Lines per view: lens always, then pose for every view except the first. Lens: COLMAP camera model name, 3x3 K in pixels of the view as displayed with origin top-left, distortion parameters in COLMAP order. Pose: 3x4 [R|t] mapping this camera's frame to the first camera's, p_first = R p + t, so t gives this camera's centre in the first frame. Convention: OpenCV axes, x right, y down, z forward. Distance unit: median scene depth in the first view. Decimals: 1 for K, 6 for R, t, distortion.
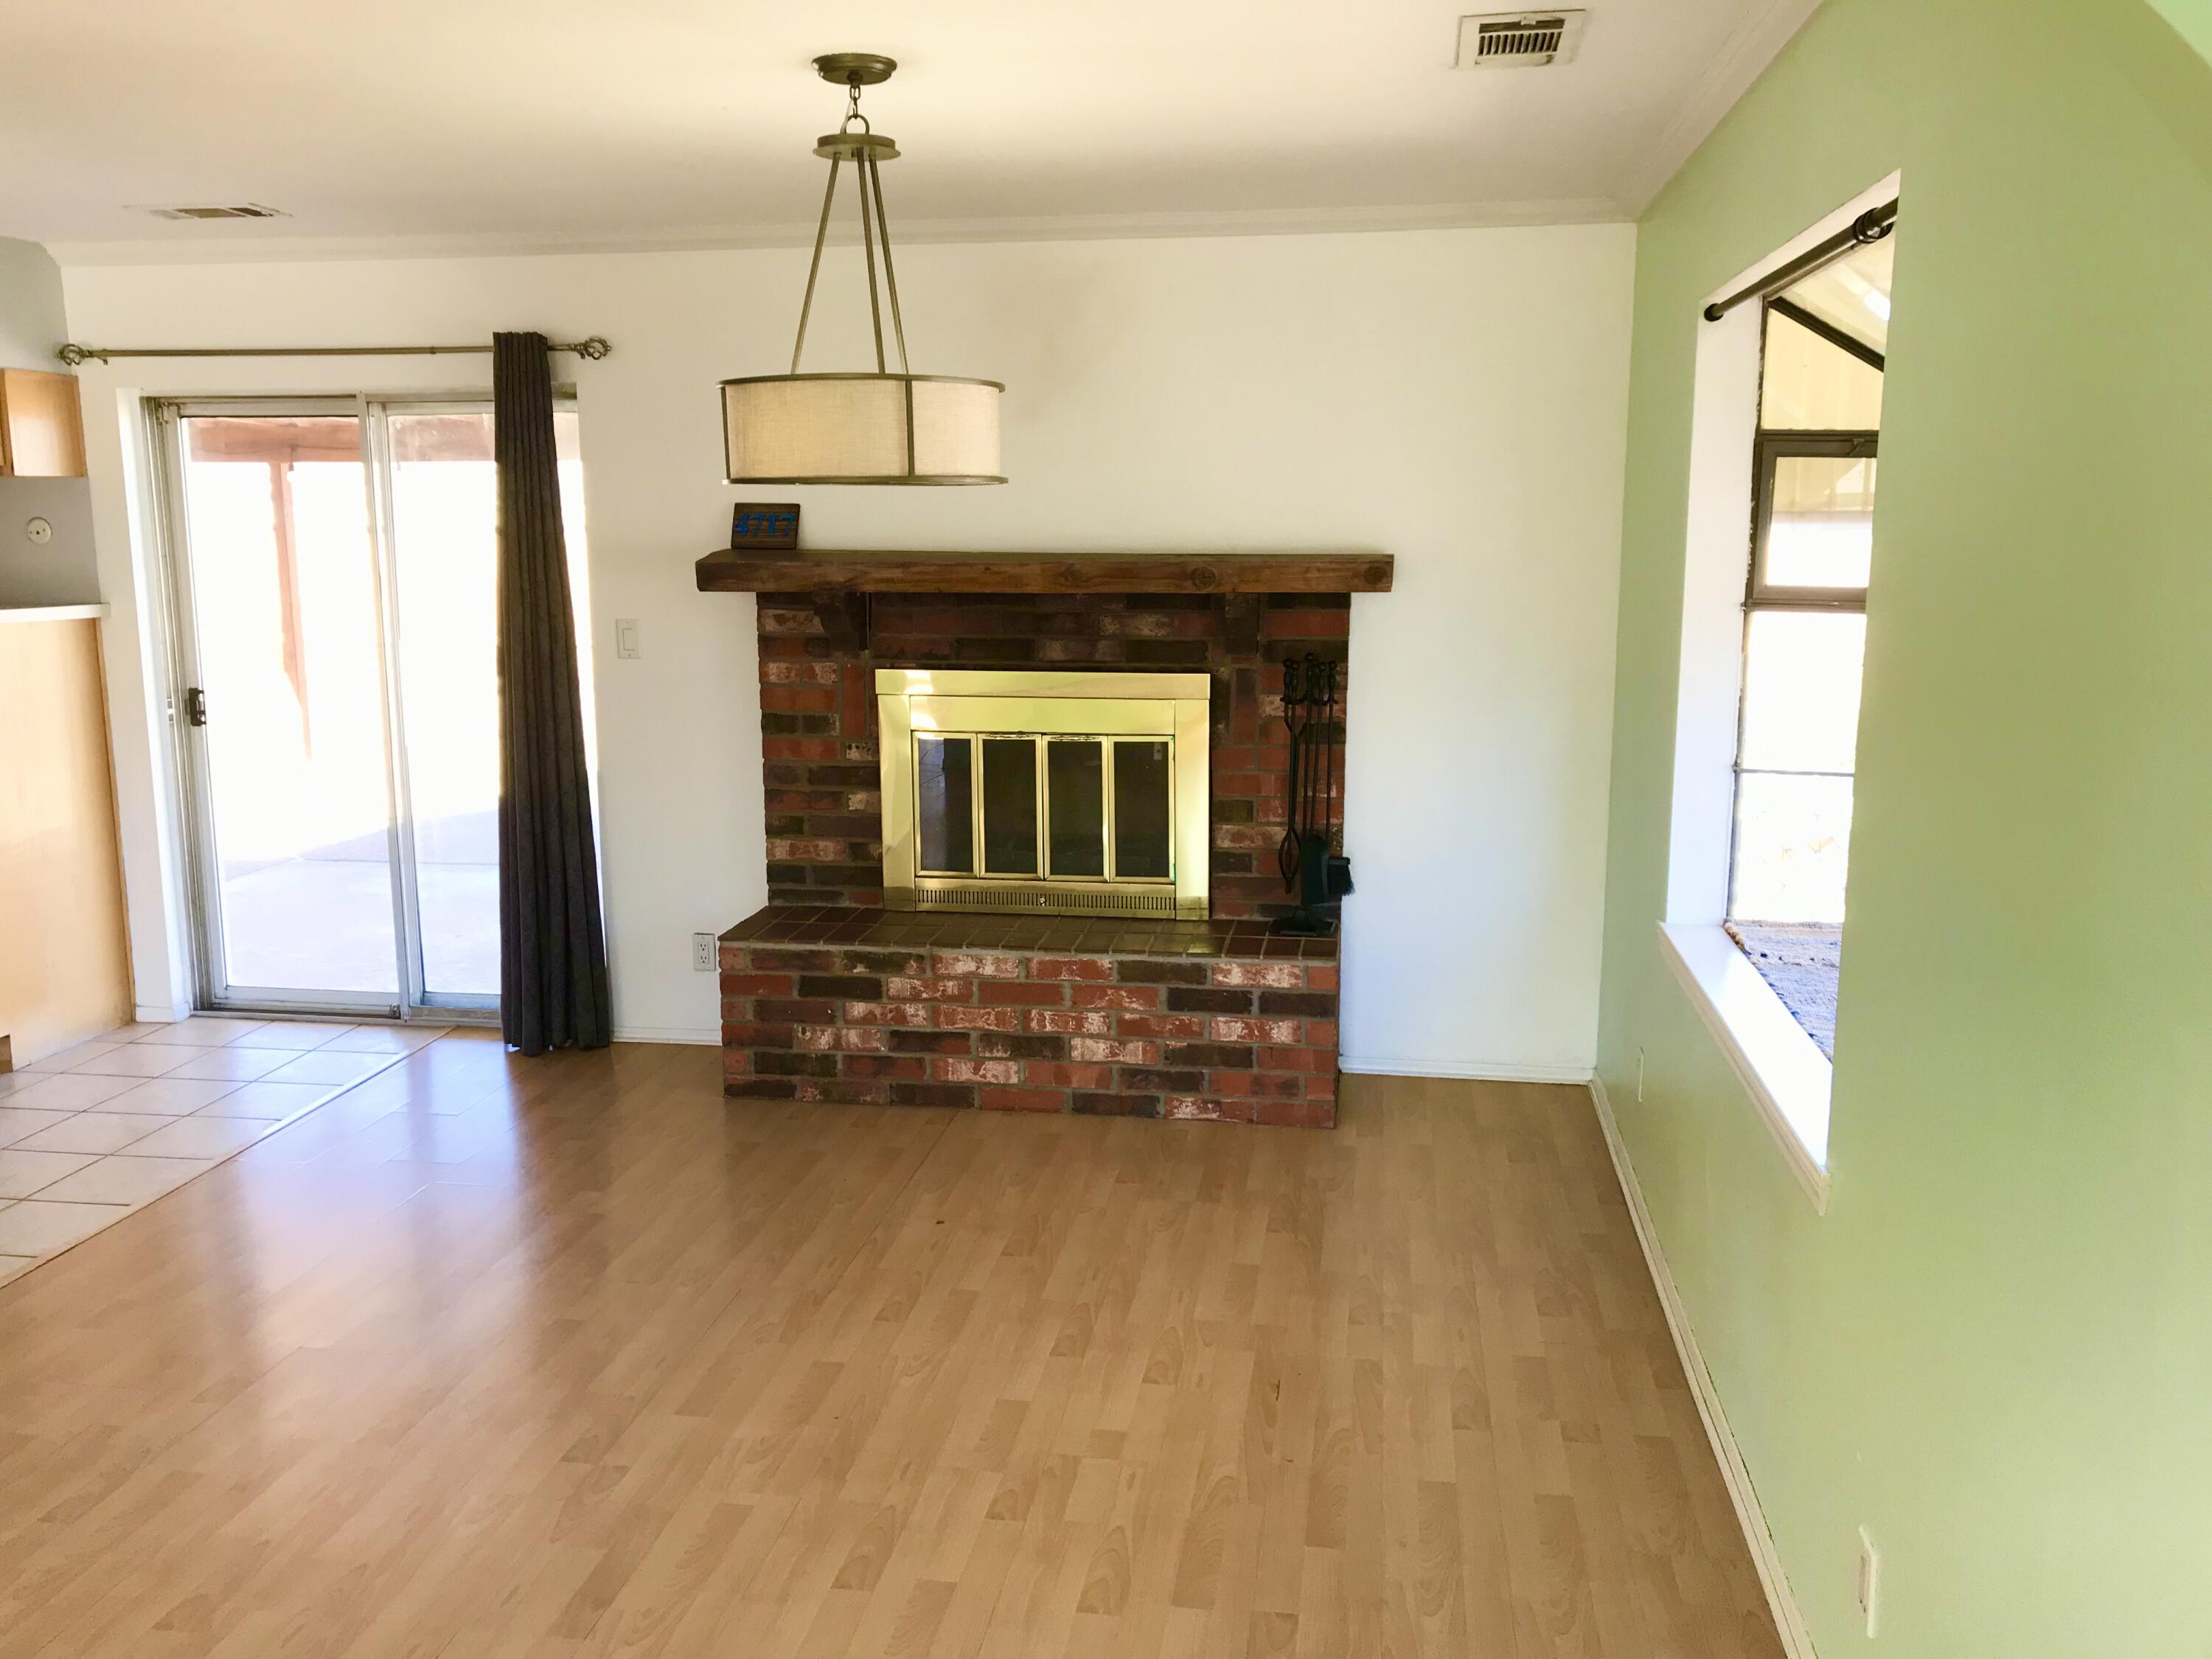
lens RADIAL K [[1824.2, 0, 1125.0], [0, 1824.2, 836.2], [0, 0, 1]] dist [0.070828, -0.046289]
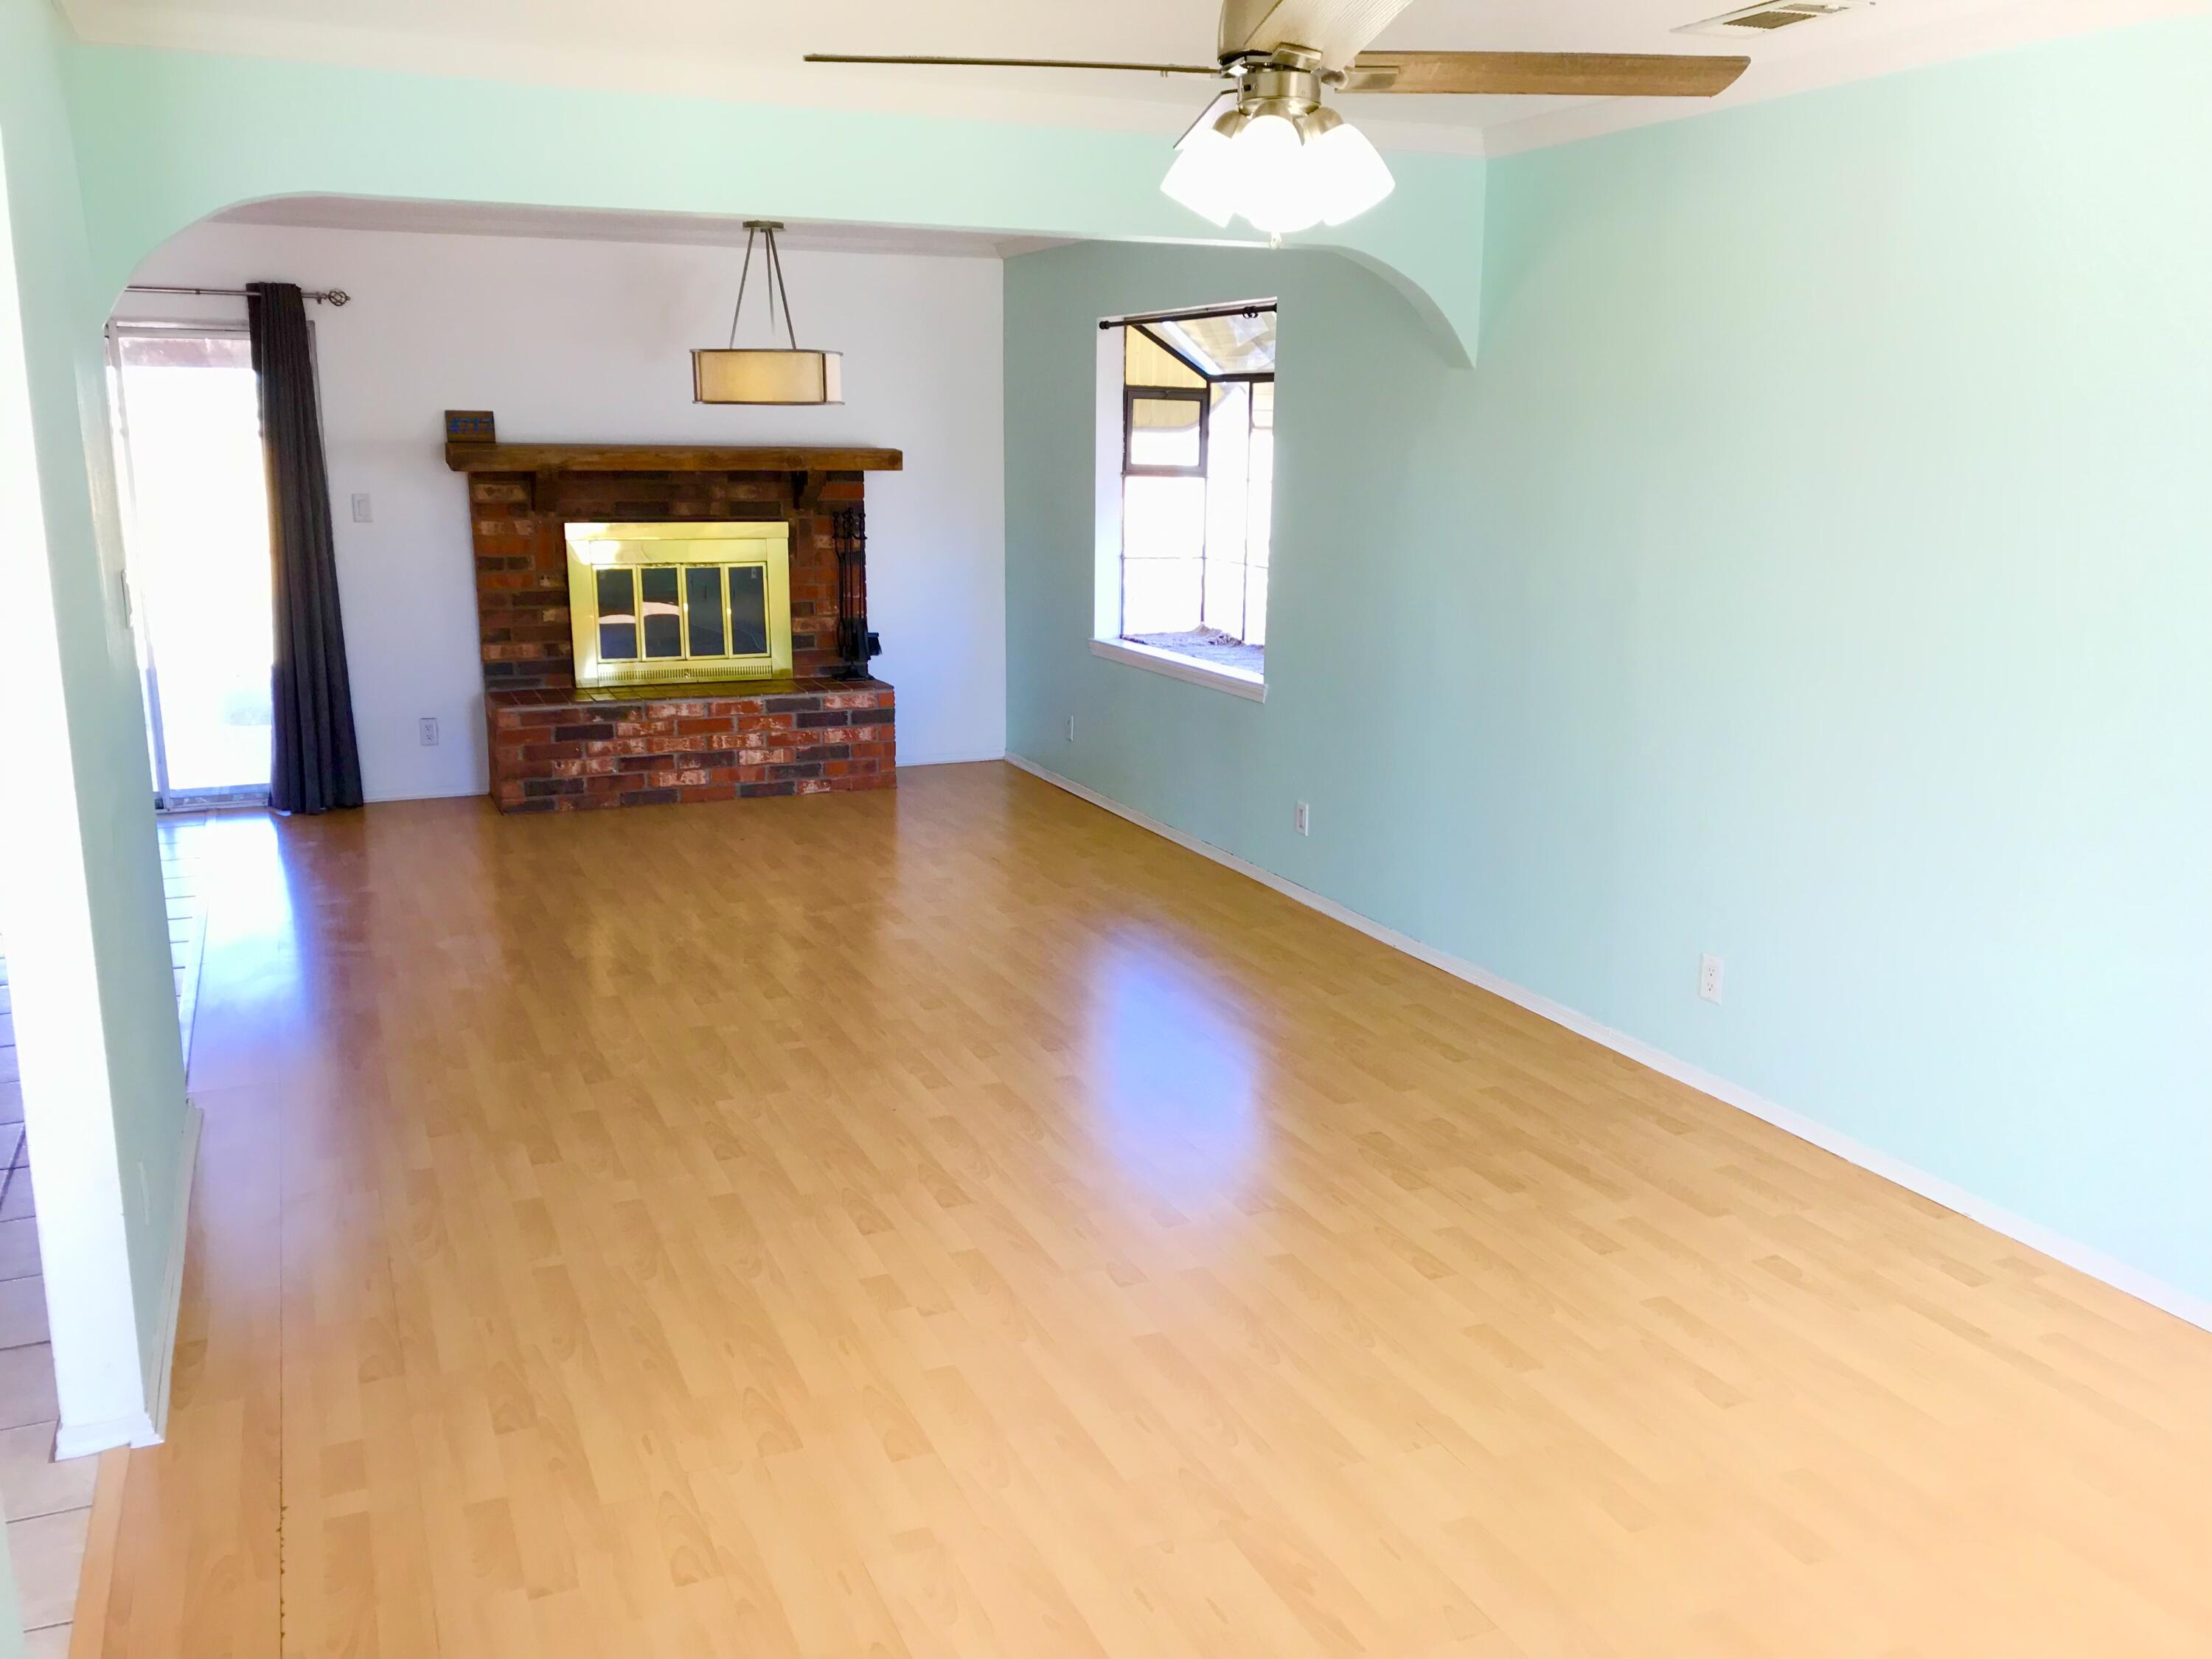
lens RADIAL K [[1824.2, 0, 1141.8], [0, 1824.2, 825.5], [0, 0, 1]] dist [0.070828, -0.046289]
pose [[0.837483, -0.109017, 0.535479, -0.590207], [0.086724, 0.993995, 0.066731, 0.097011], [-0.539538, -0.009448, 0.841908, -0.537435]]
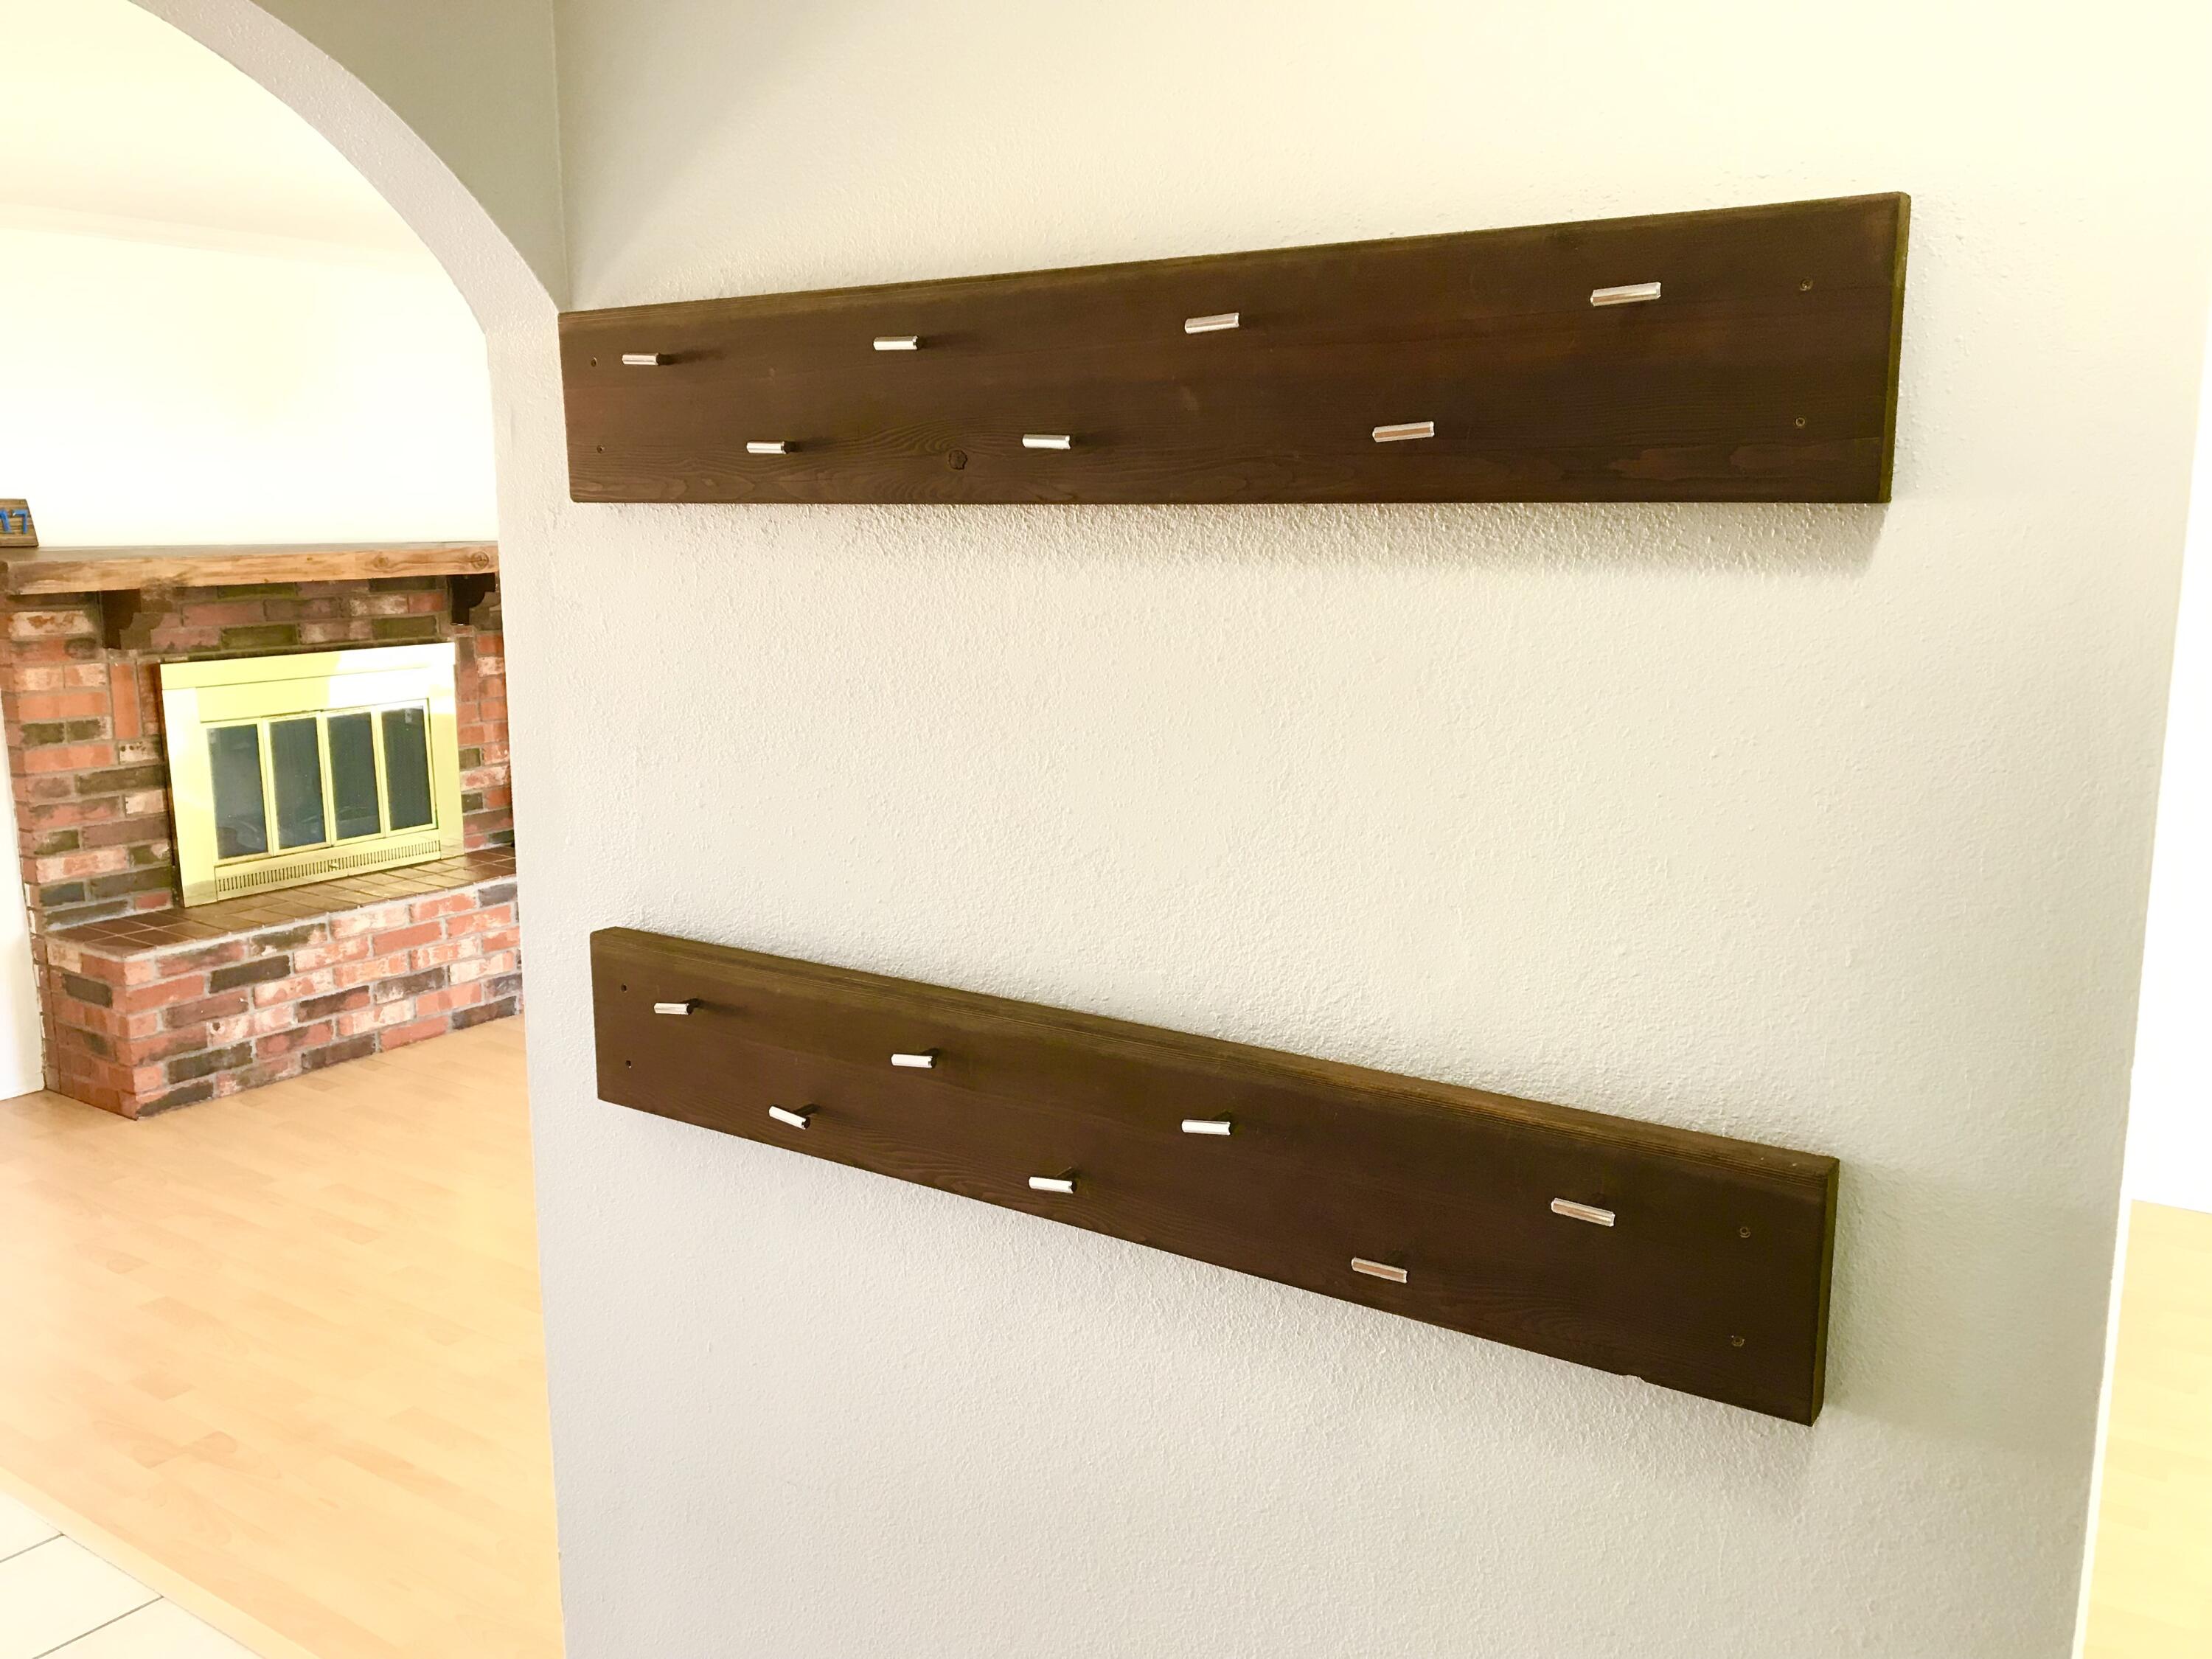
lens RADIAL K [[1824.2, 0, 1103.4], [0, 1824.2, 835.2], [0, 0, 1]] dist [0.070828, -0.046289]
pose [[0.448438, -0.168216, 0.877842, -0.829430], [0.158416, 0.981540, 0.107161, -0.028279], [-0.879663, 0.091009, 0.466808, 0.090030]]
